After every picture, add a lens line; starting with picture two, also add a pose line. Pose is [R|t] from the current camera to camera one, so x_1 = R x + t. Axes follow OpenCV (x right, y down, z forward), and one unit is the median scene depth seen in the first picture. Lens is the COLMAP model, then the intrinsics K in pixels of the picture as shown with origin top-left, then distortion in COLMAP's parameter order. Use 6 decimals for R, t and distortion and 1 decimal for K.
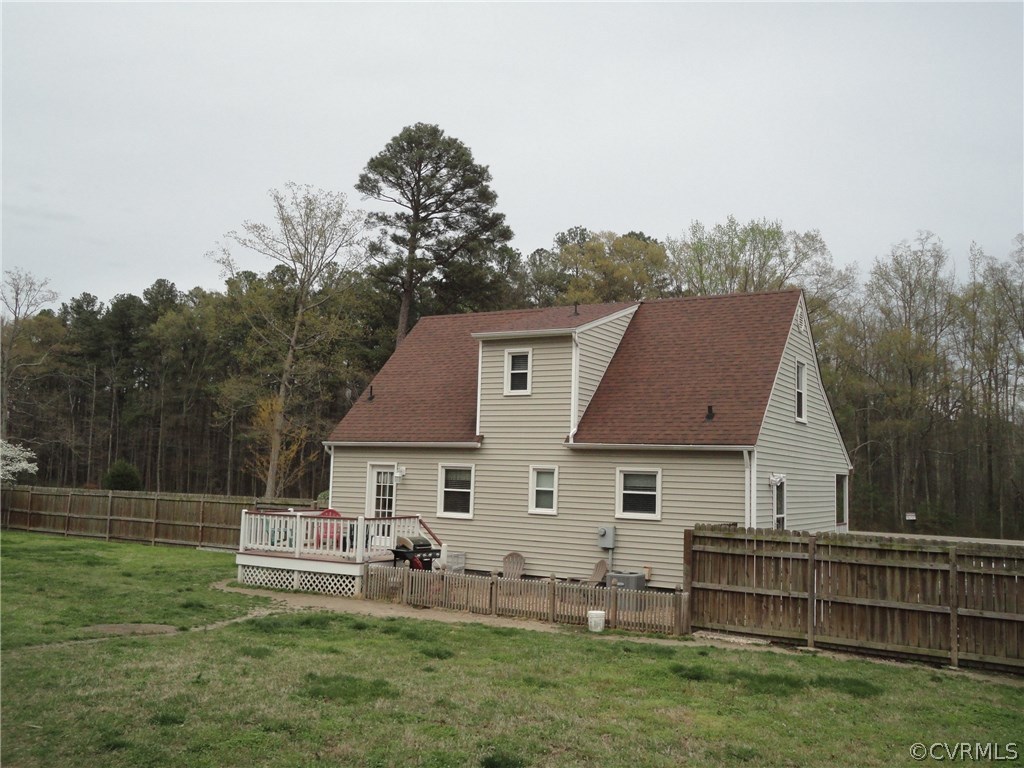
lens RADIAL K [[923.3, 0, 512.9], [0, 923.3, 385.0], [0, 0, 1]] dist [0.010390, 0.005365]
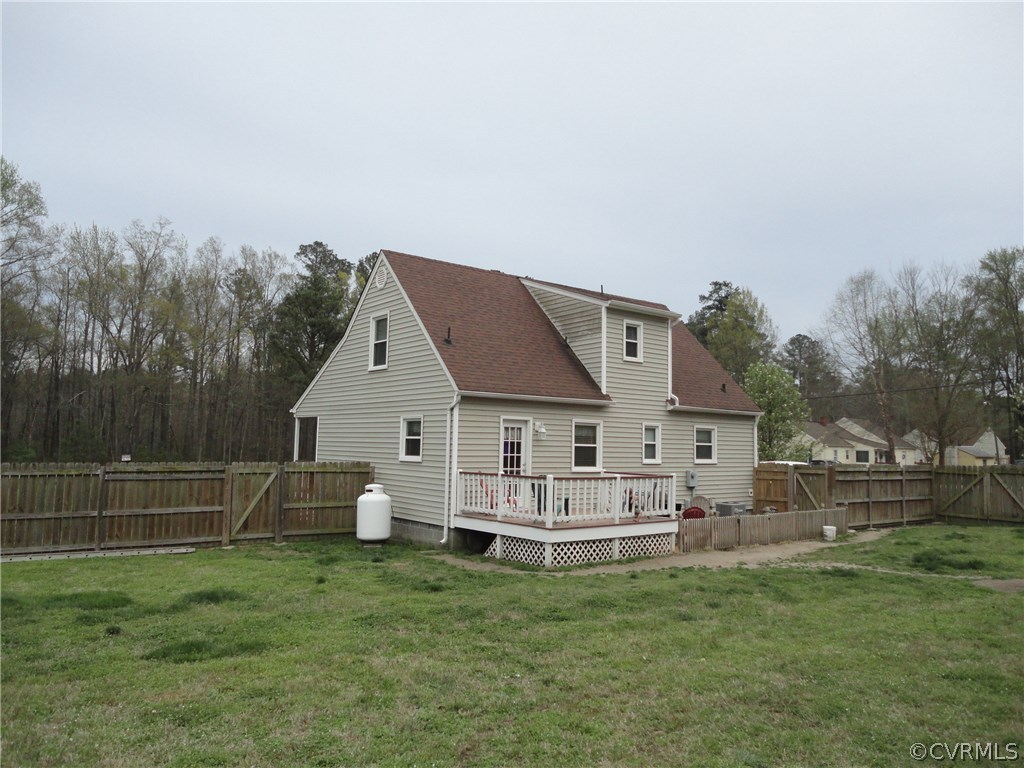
lens RADIAL K [[790.1, 0, 512.4], [0, 790.1, 381.6], [0, 0, 1]] dist [-0.001090, -0.000359]
pose [[0.324531, 0.047124, 0.944701, -0.945209], [-0.110310, 0.993829, -0.011681, 0.061952], [-0.939421, -0.100419, 0.327726, 0.797251]]
